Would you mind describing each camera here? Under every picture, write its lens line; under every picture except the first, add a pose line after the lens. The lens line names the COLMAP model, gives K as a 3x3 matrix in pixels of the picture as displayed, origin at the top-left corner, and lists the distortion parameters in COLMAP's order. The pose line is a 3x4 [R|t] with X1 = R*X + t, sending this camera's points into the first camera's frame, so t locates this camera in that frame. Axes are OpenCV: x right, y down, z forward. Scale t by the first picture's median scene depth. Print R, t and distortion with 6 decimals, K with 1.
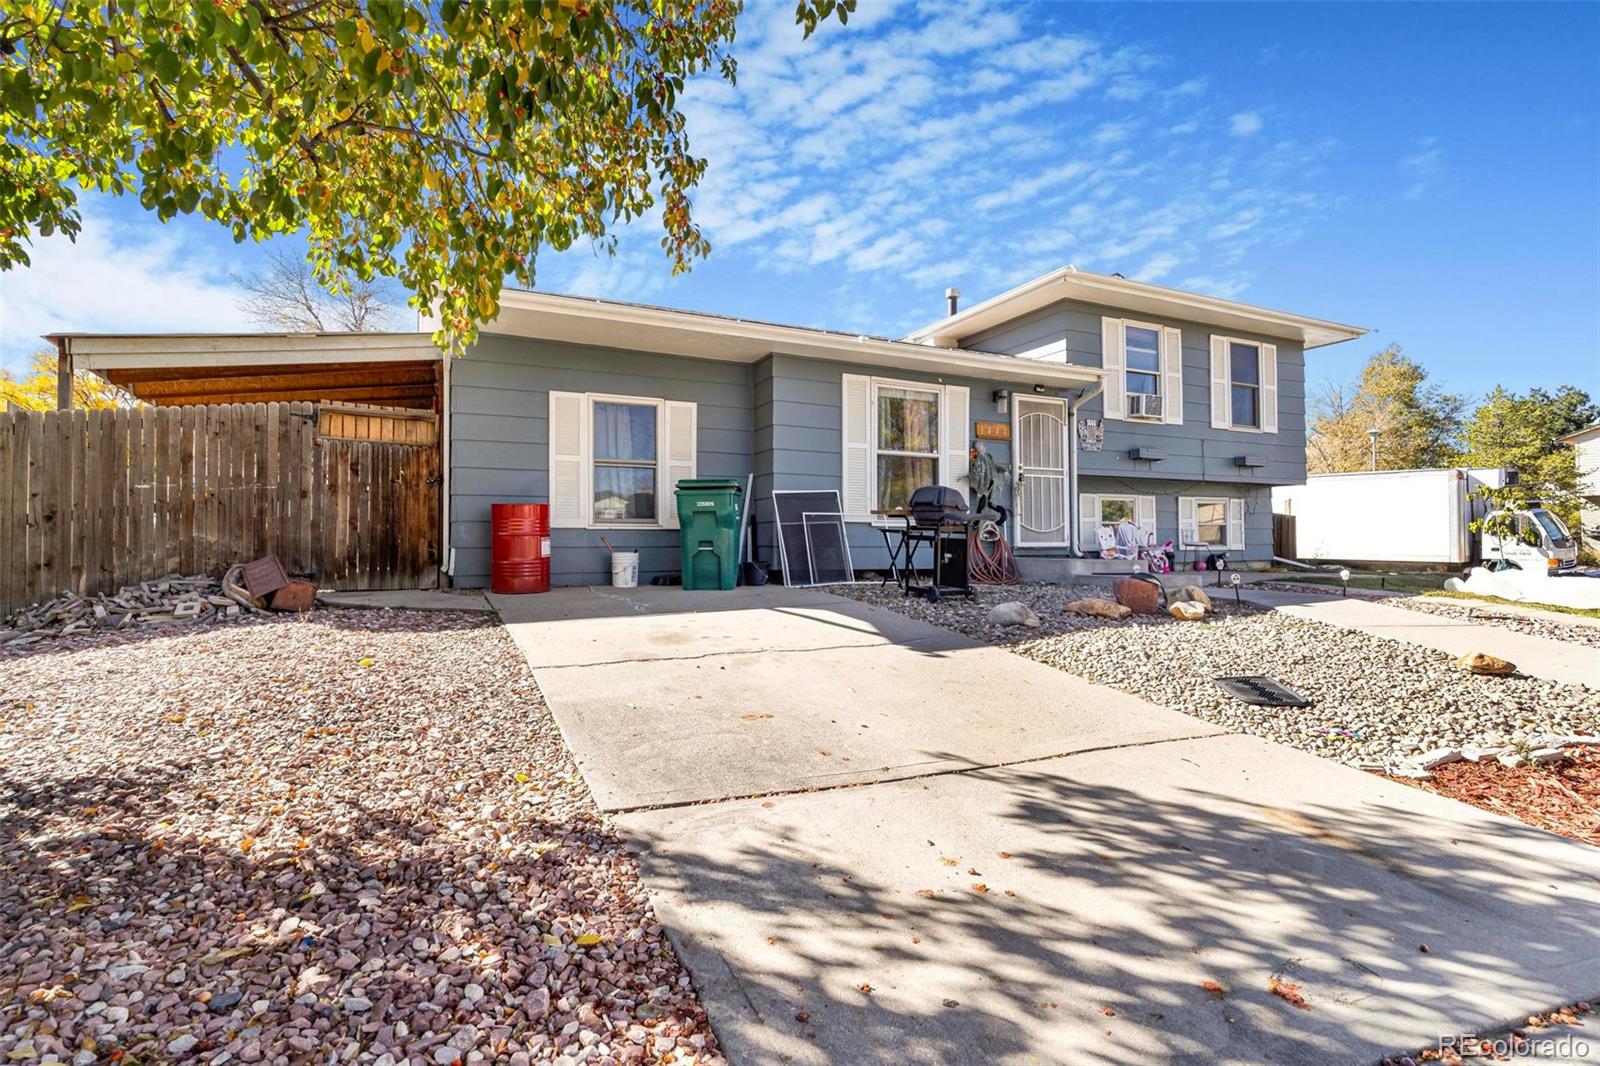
lens RADIAL K [[772.6, 0, 801.1], [0, 772.6, 535.3], [0, 0, 1]] dist [-0.000508, 0.000589]
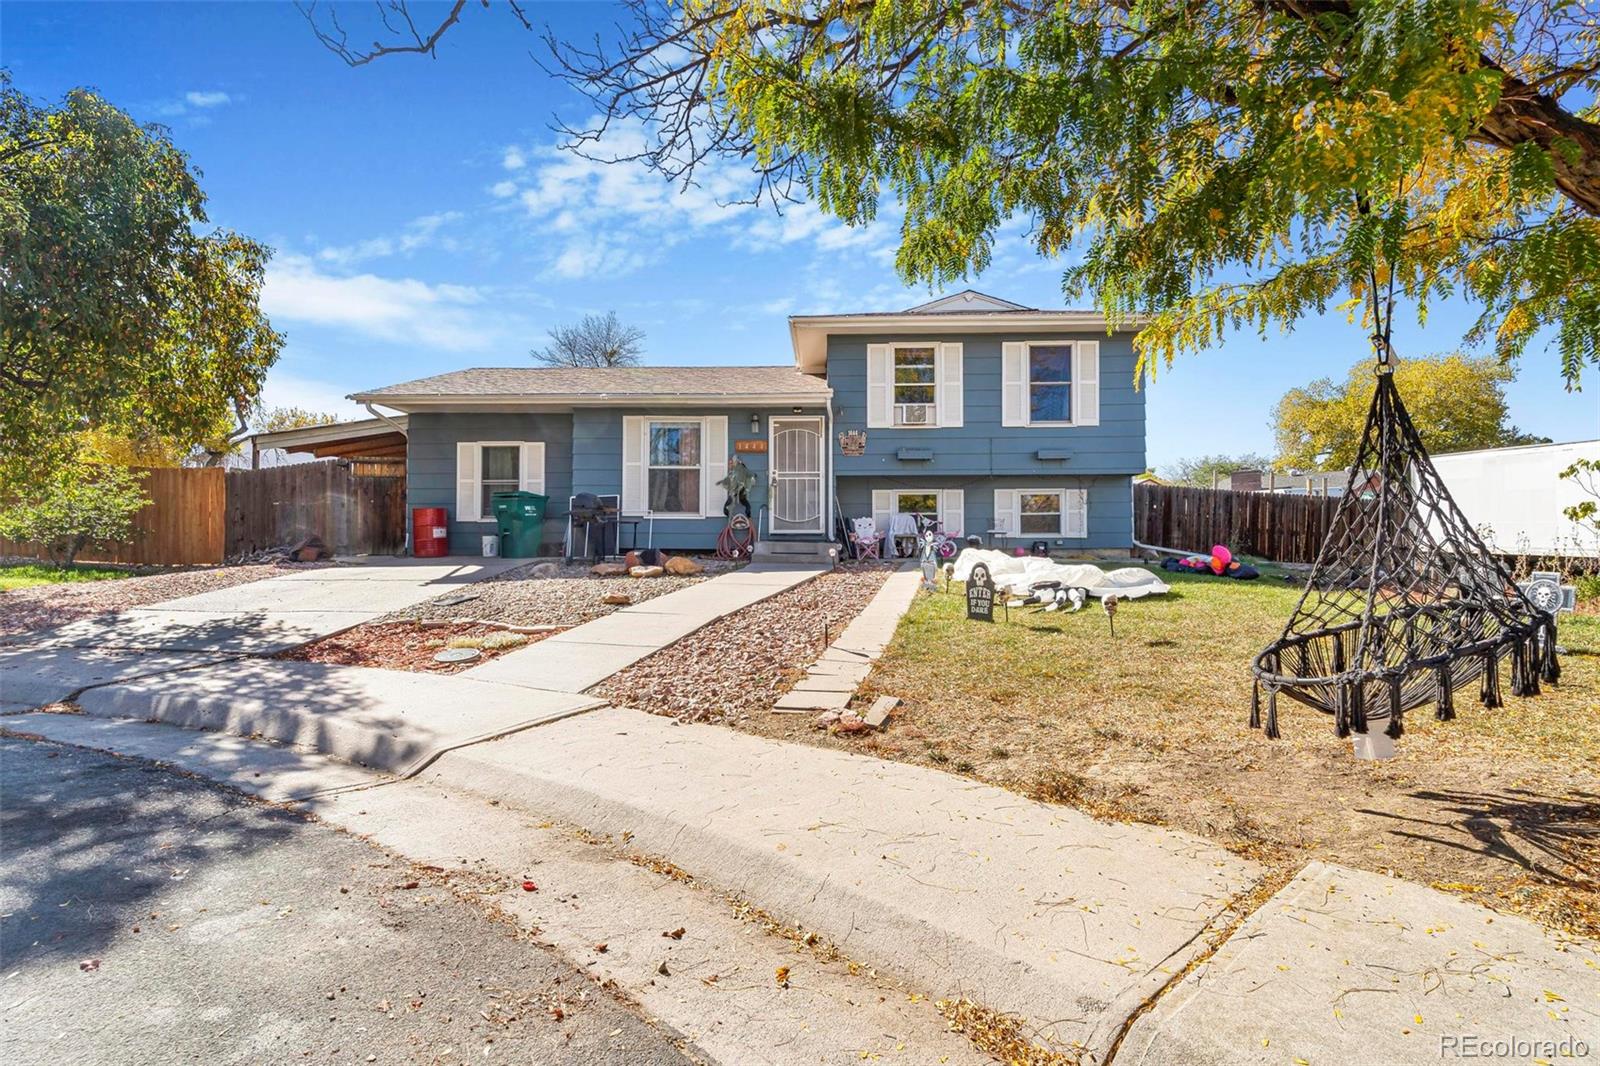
lens RADIAL K [[772.6, 0, 796.1], [0, 772.6, 530.0], [0, 0, 1]] dist [-0.000508, 0.000589]
pose [[0.874495, 0.003292, -0.485022, 1.032514], [0.001167, 0.999960, 0.008891, -0.002614], [0.485032, -0.008342, 0.874456, -0.140471]]
